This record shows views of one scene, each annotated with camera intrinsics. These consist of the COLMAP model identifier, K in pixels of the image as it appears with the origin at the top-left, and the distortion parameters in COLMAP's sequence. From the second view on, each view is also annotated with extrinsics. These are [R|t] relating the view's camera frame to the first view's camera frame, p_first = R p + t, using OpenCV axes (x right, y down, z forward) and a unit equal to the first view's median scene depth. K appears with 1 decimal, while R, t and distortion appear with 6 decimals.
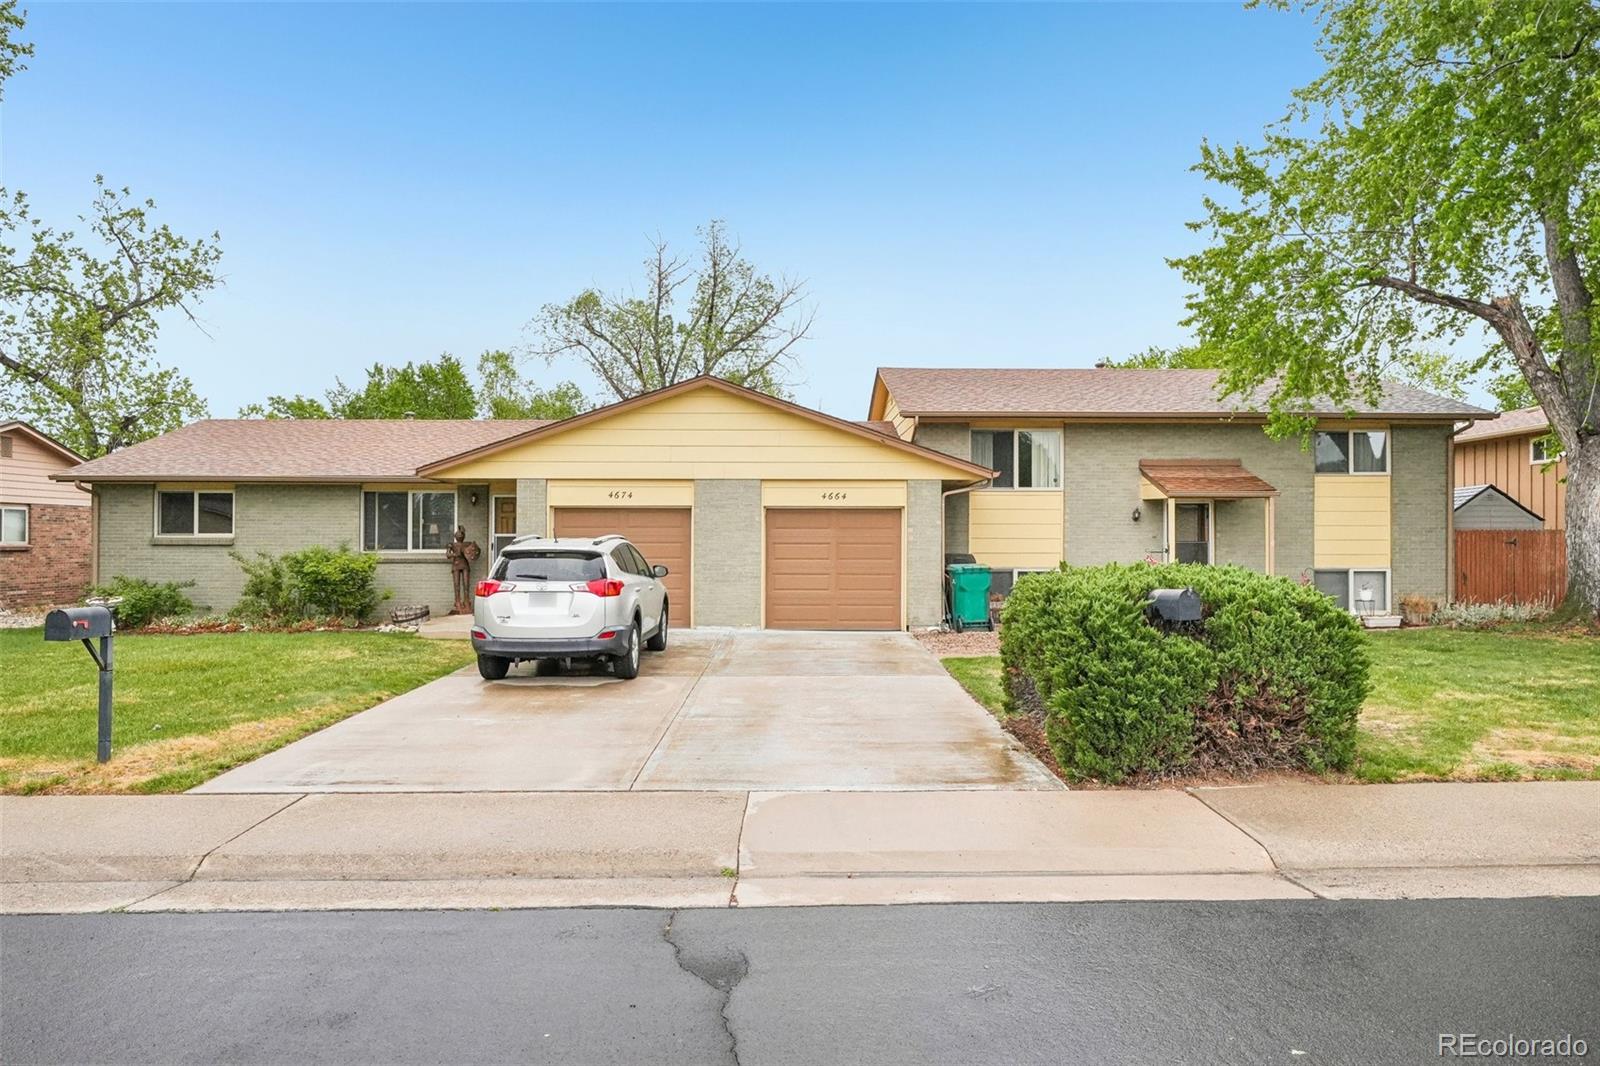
lens RADIAL K [[977.4, 0, 800.6], [0, 977.4, 533.6], [0, 0, 1]] dist [-0.004090, -0.002352]
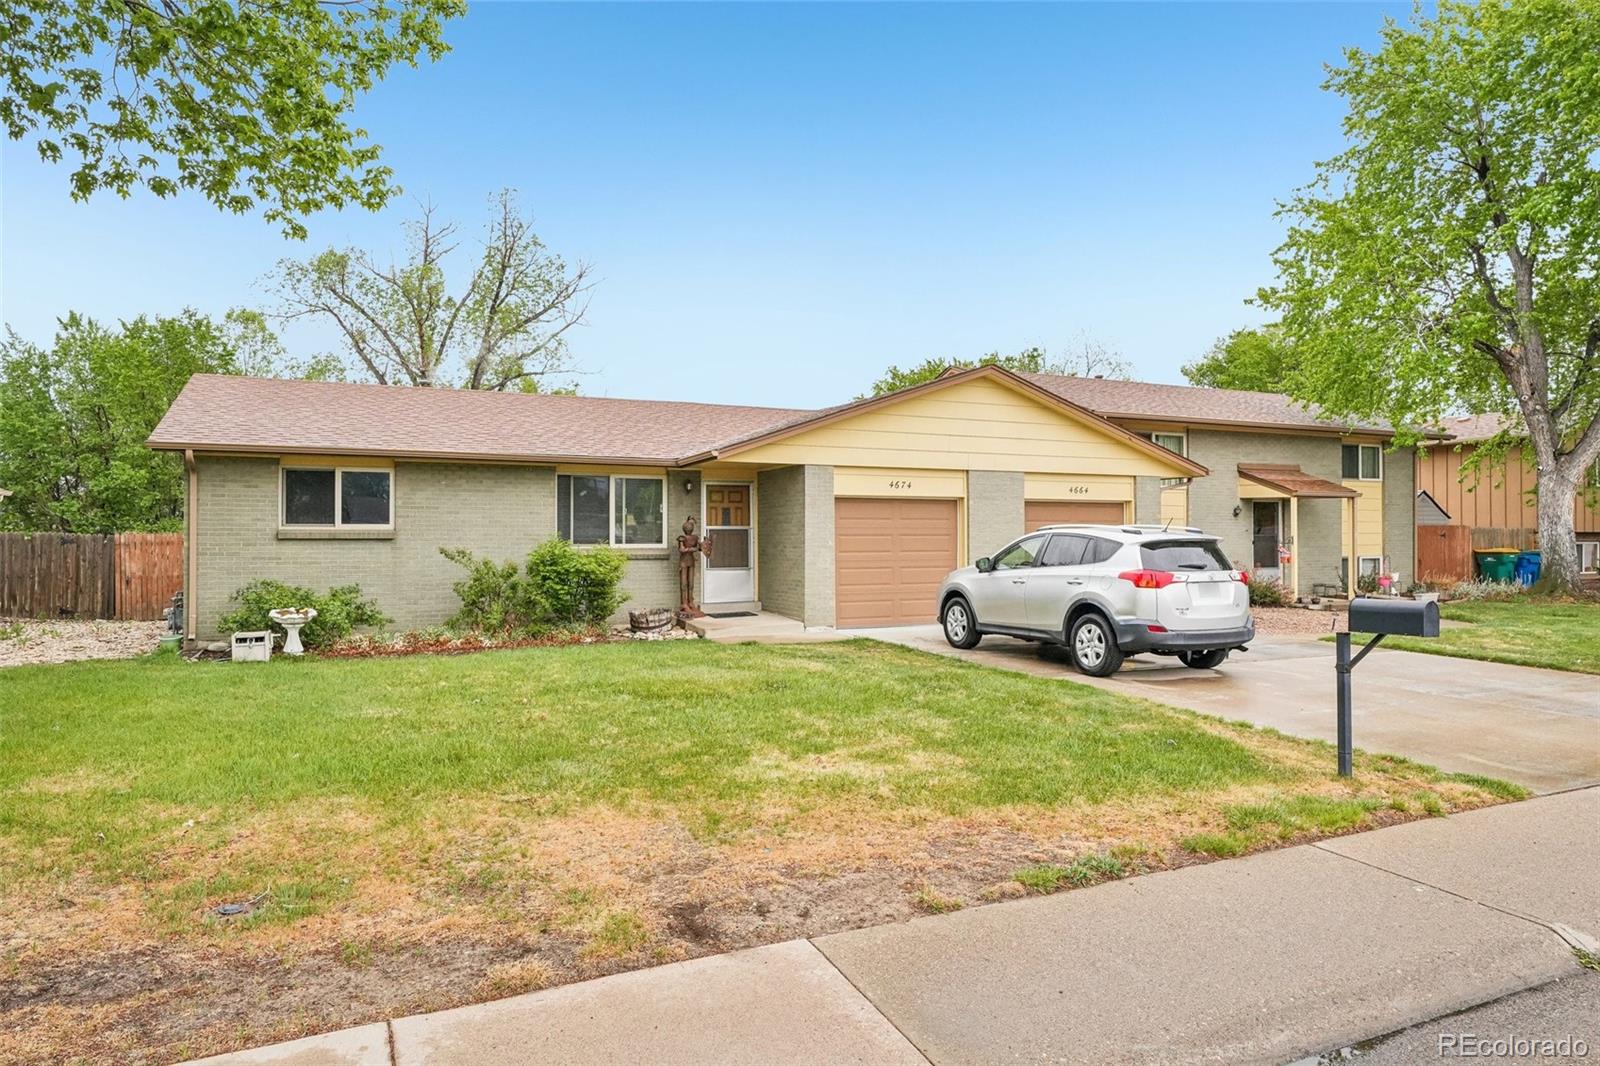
lens RADIAL K [[977.4, 0, 797.0], [0, 977.4, 529.1], [0, 0, 1]] dist [-0.004090, -0.002352]
pose [[0.917810, 0.002004, 0.397014, -0.593382], [-0.000696, 0.999994, -0.003438, 0.006087], [-0.397018, 0.002879, 0.917806, 0.155406]]
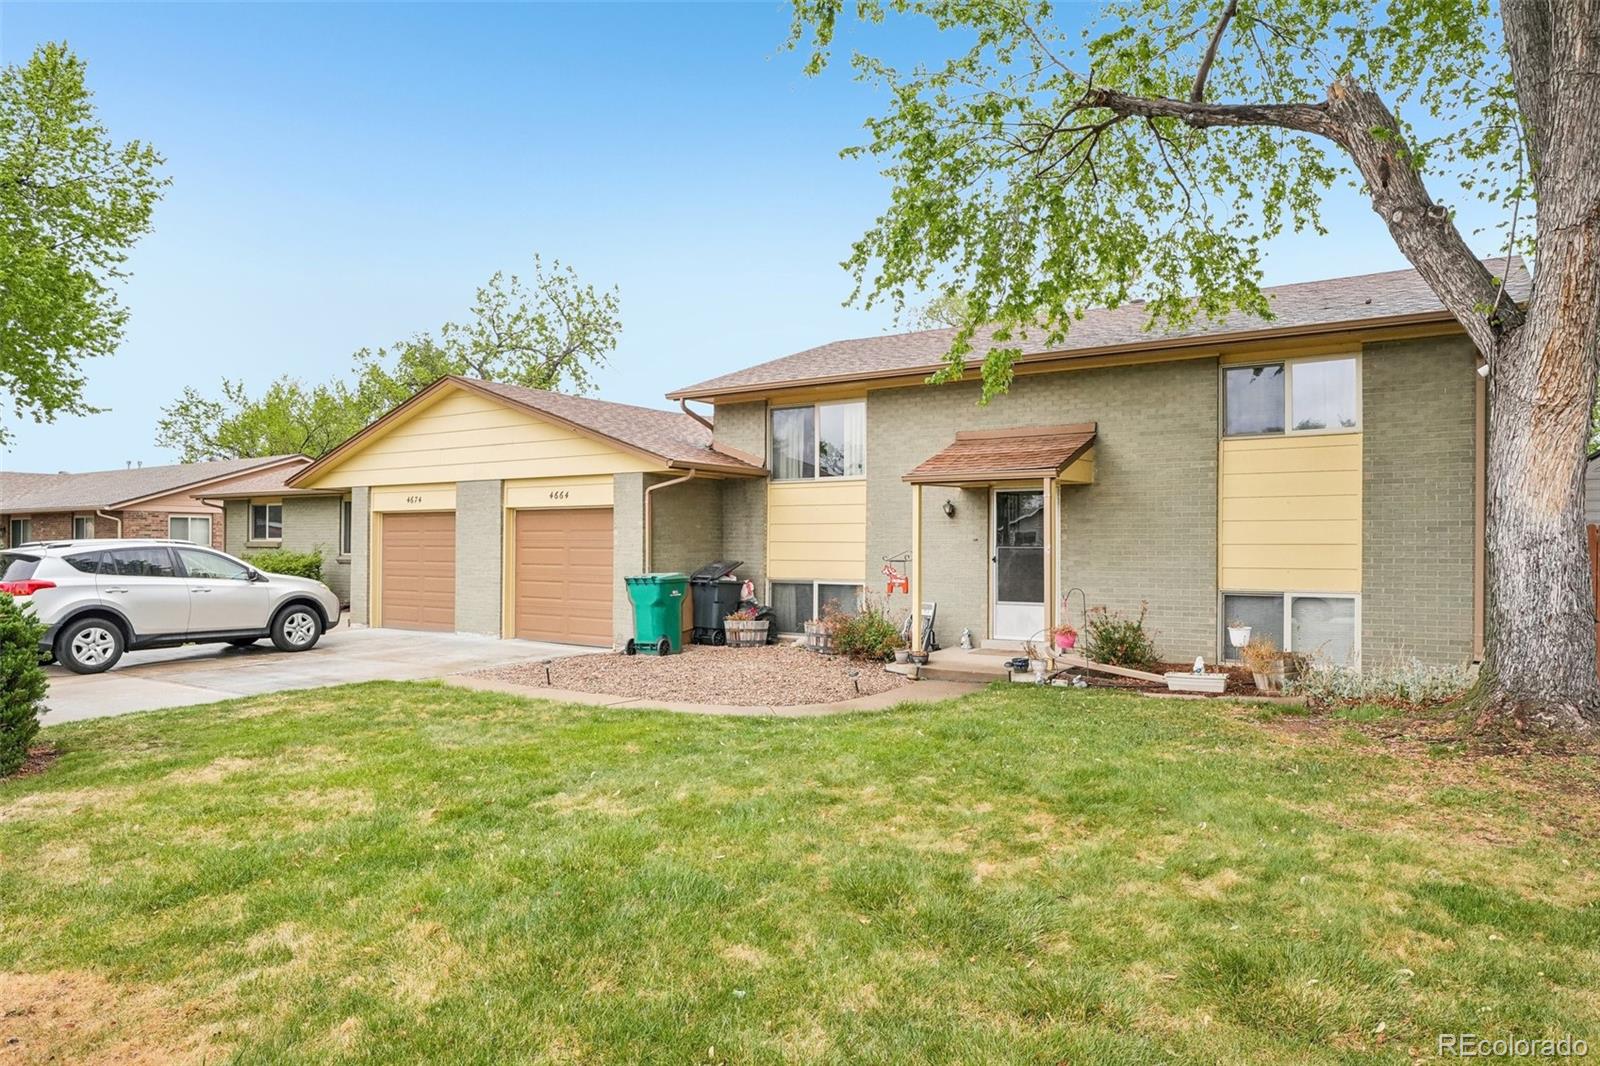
lens RADIAL K [[977.4, 0, 799.3], [0, 977.4, 535.9], [0, 0, 1]] dist [-0.004090, -0.002352]
pose [[0.825433, -0.003745, -0.564488, 0.669566], [0.002783, 0.999993, -0.002566, 0.002245], [0.564494, 0.000547, 0.825437, 0.343003]]
